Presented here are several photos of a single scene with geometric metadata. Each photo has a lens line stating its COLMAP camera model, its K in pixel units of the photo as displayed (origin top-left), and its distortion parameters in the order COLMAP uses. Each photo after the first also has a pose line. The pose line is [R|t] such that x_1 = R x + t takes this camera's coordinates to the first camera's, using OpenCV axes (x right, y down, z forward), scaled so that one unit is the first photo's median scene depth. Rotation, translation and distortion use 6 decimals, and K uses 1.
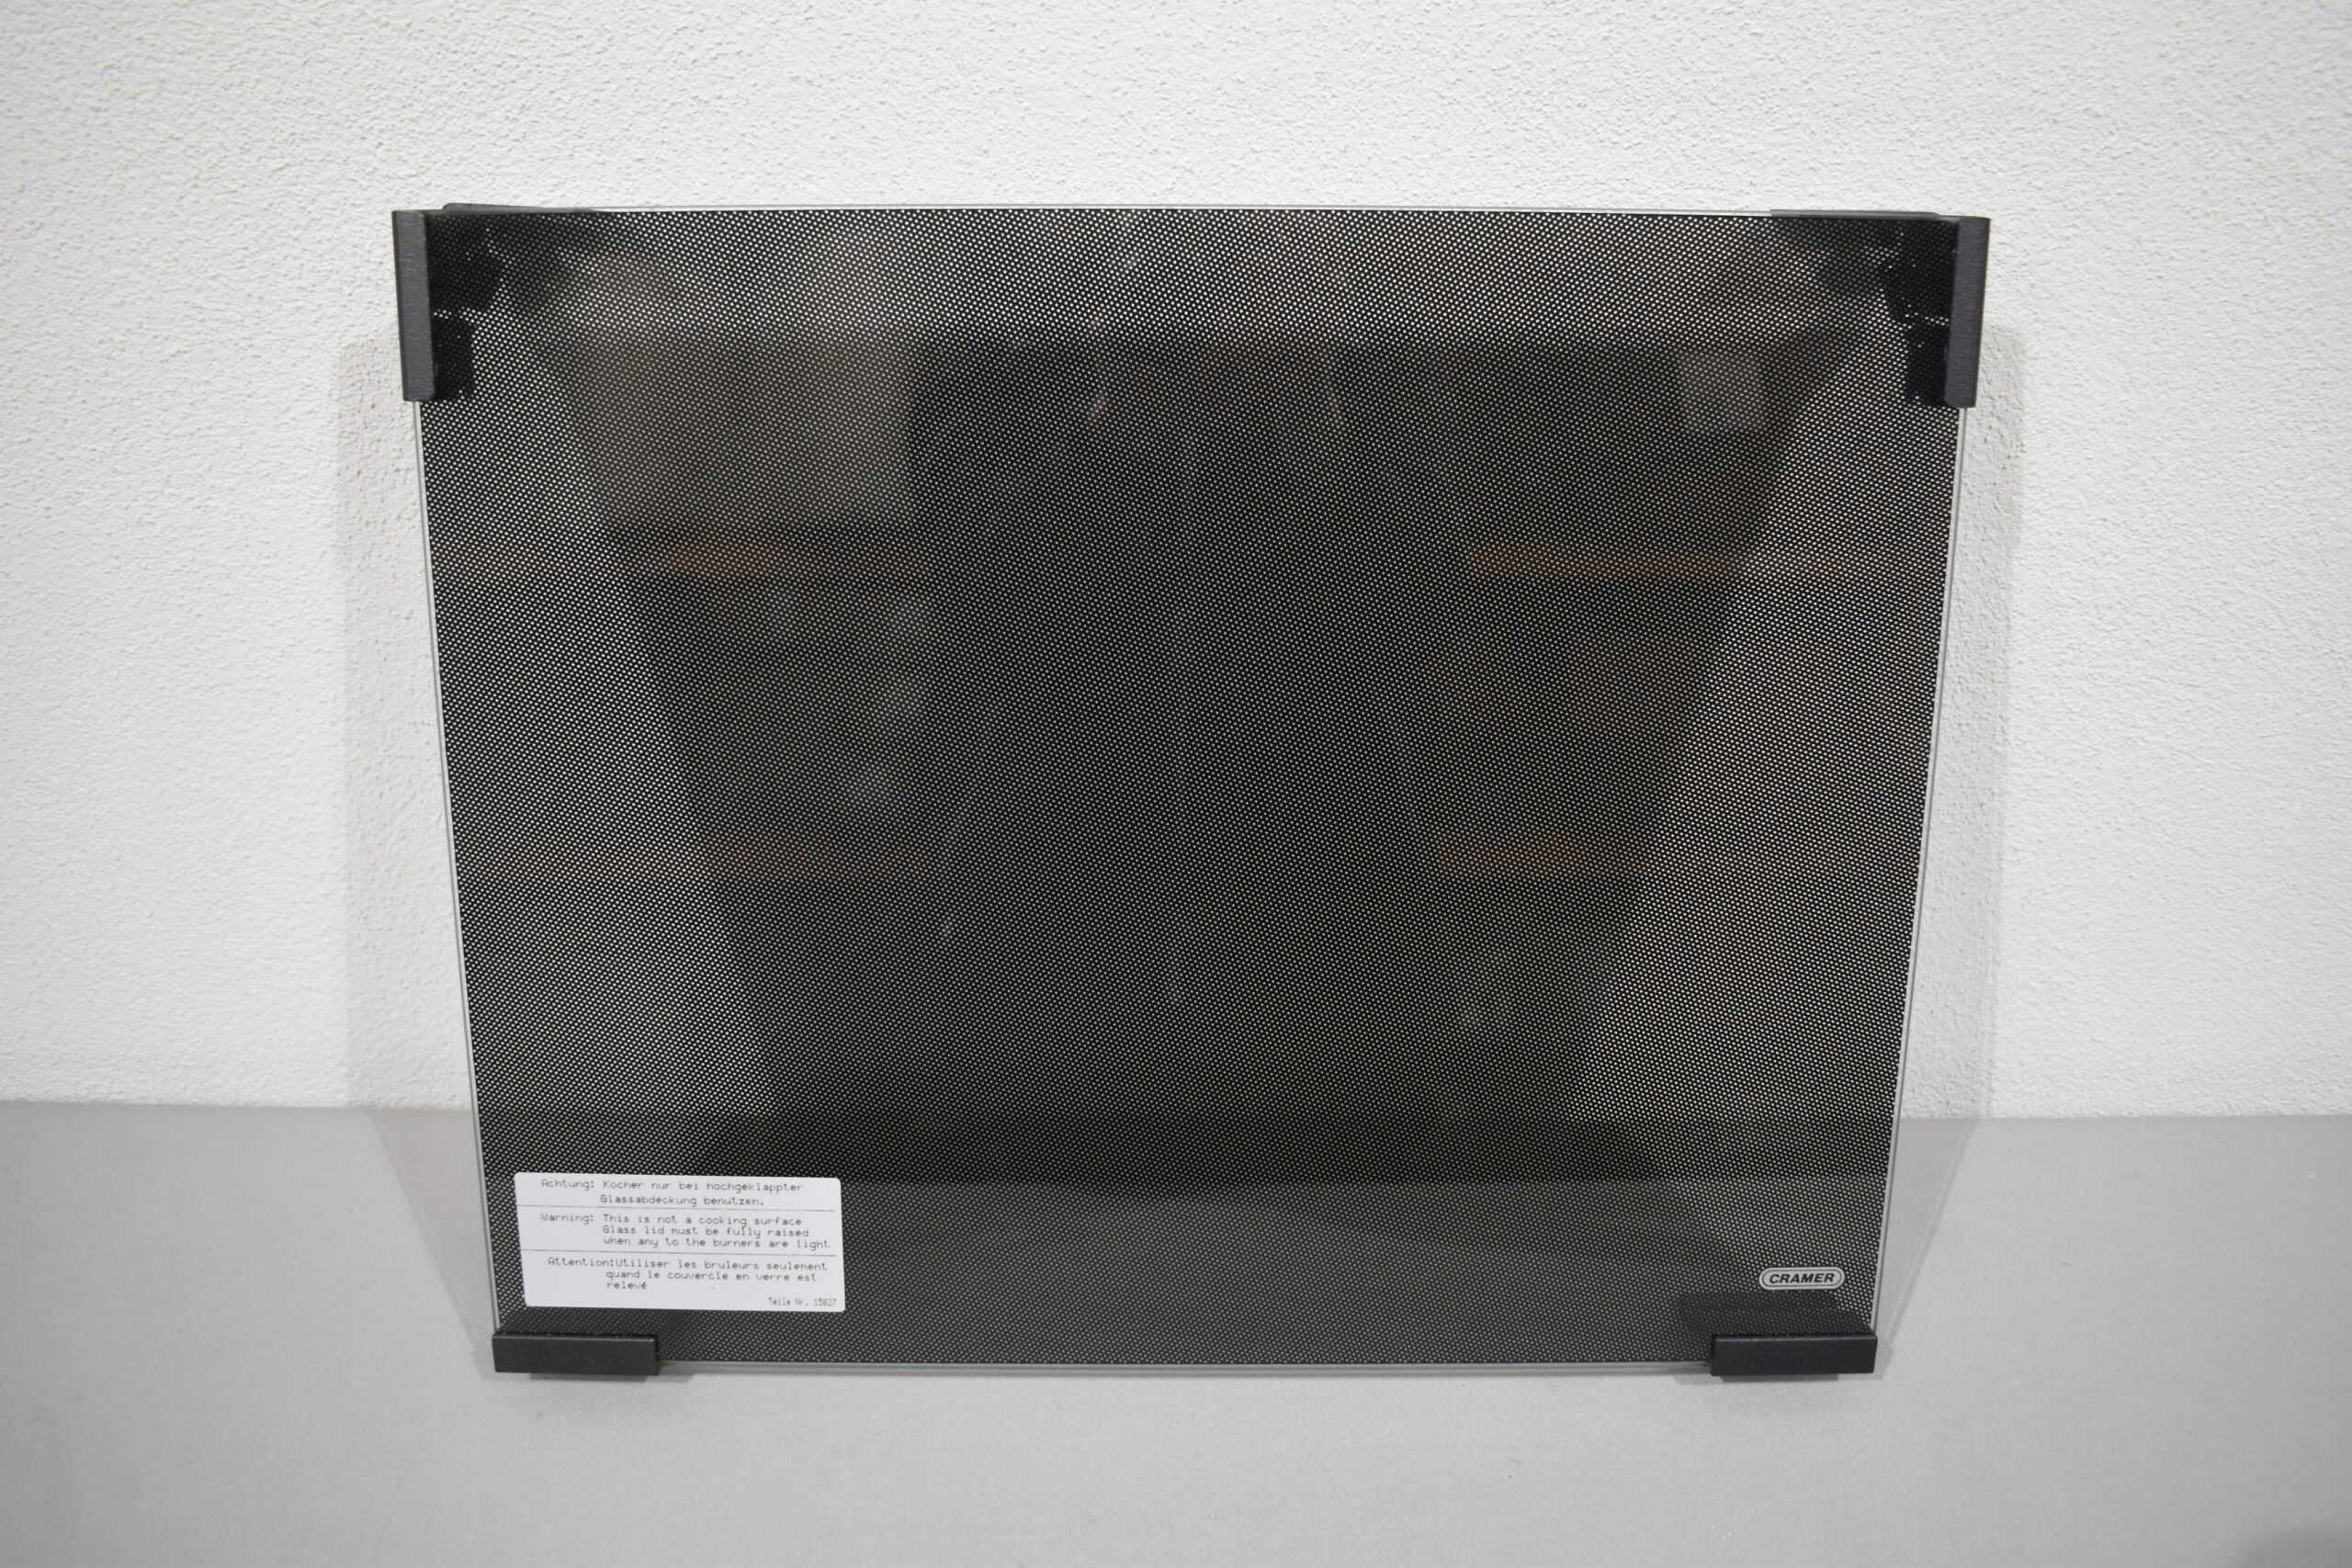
lens RADIAL K [[2047.0, 0, 1177.1], [0, 2047.0, 782.9], [0, 0, 1]] dist [-0.065359, 0.007059]
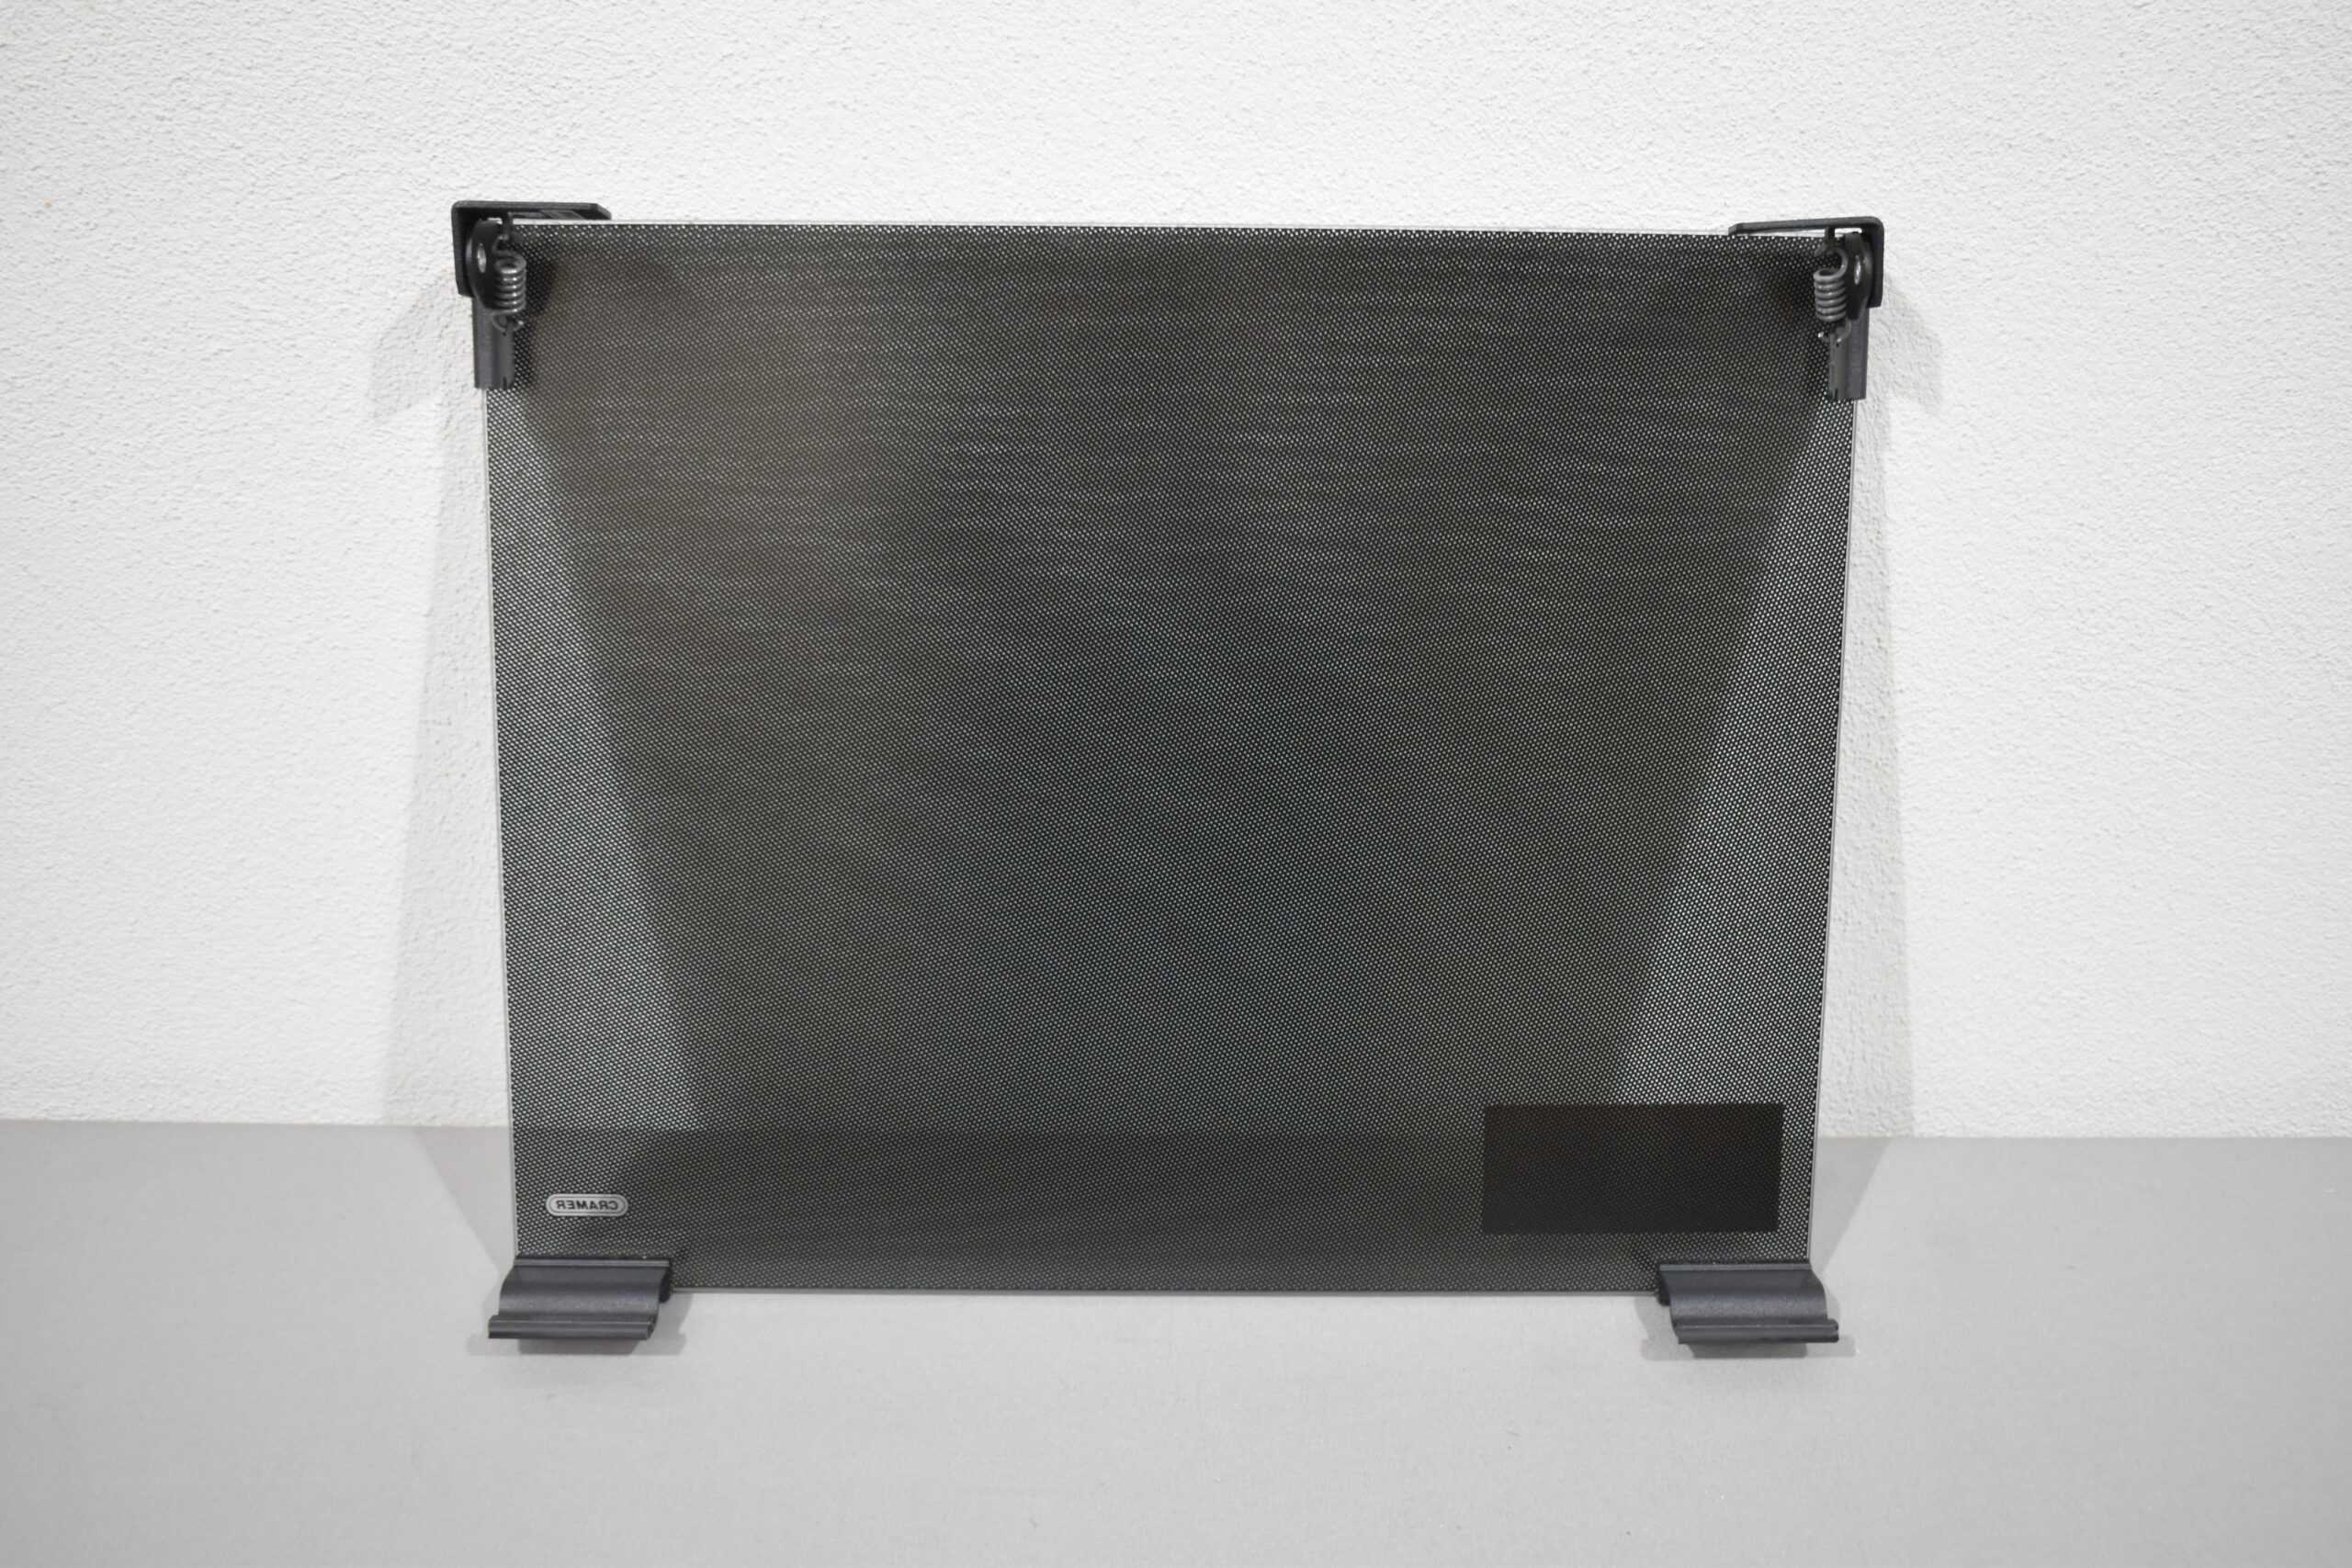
lens RADIAL K [[2502.1, 0, 1176.5], [0, 2502.1, 784.9], [0, 0, 1]] dist [-0.014082, 0.000000]
pose [[0.999975, 0.005218, 0.004875, -0.010341], [-0.004970, 0.998759, -0.049550, 0.075870], [-0.005127, 0.049524, 0.998760, -0.297852]]
